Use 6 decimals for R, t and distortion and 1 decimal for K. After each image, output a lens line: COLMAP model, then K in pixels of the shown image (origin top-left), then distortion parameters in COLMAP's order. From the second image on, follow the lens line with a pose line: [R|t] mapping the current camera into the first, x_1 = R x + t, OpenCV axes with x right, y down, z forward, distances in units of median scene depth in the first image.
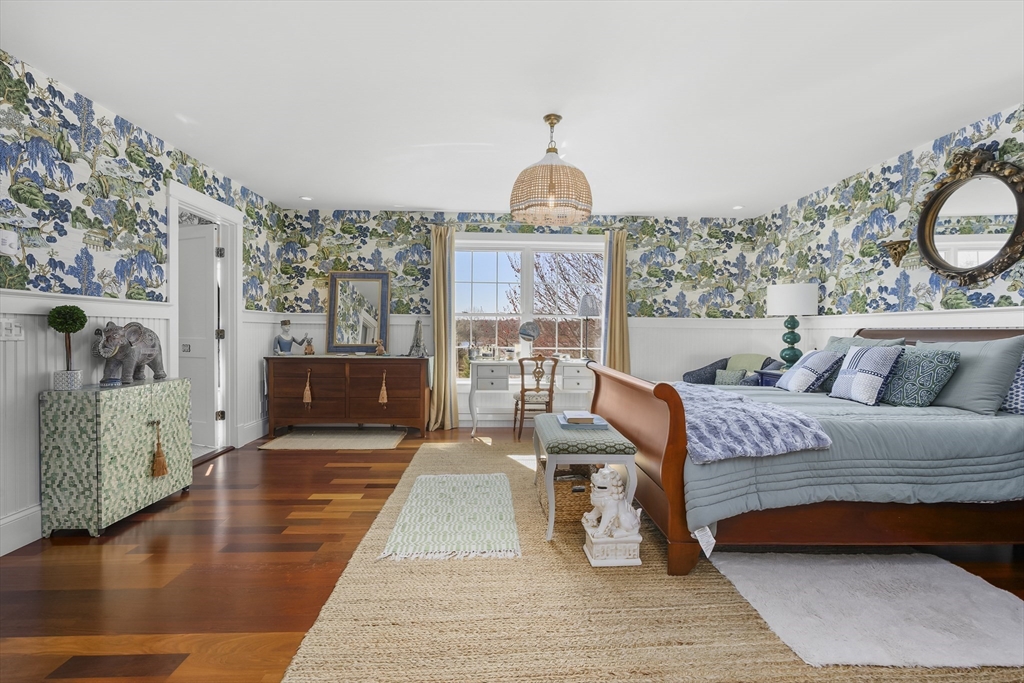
lens RADIAL K [[455.0, 0, 515.4], [0, 455.0, 339.0], [0, 0, 1]] dist [-0.001543, -0.000524]
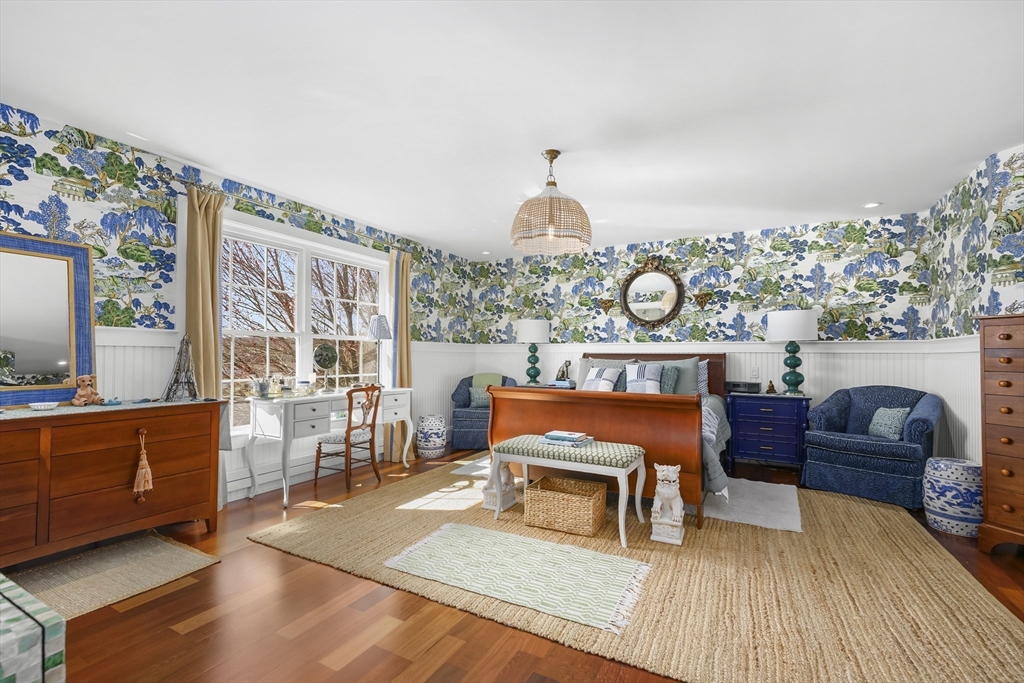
lens RADIAL K [[447.3, 0, 511.9], [0, 447.3, 347.5], [0, 0, 1]] dist [0.002535, -0.000619]
pose [[0.516175, 0.007502, 0.856450, -0.522187], [0.014562, 0.999740, -0.017533, -0.014551], [-0.856359, 0.021522, 0.515931, 0.344518]]
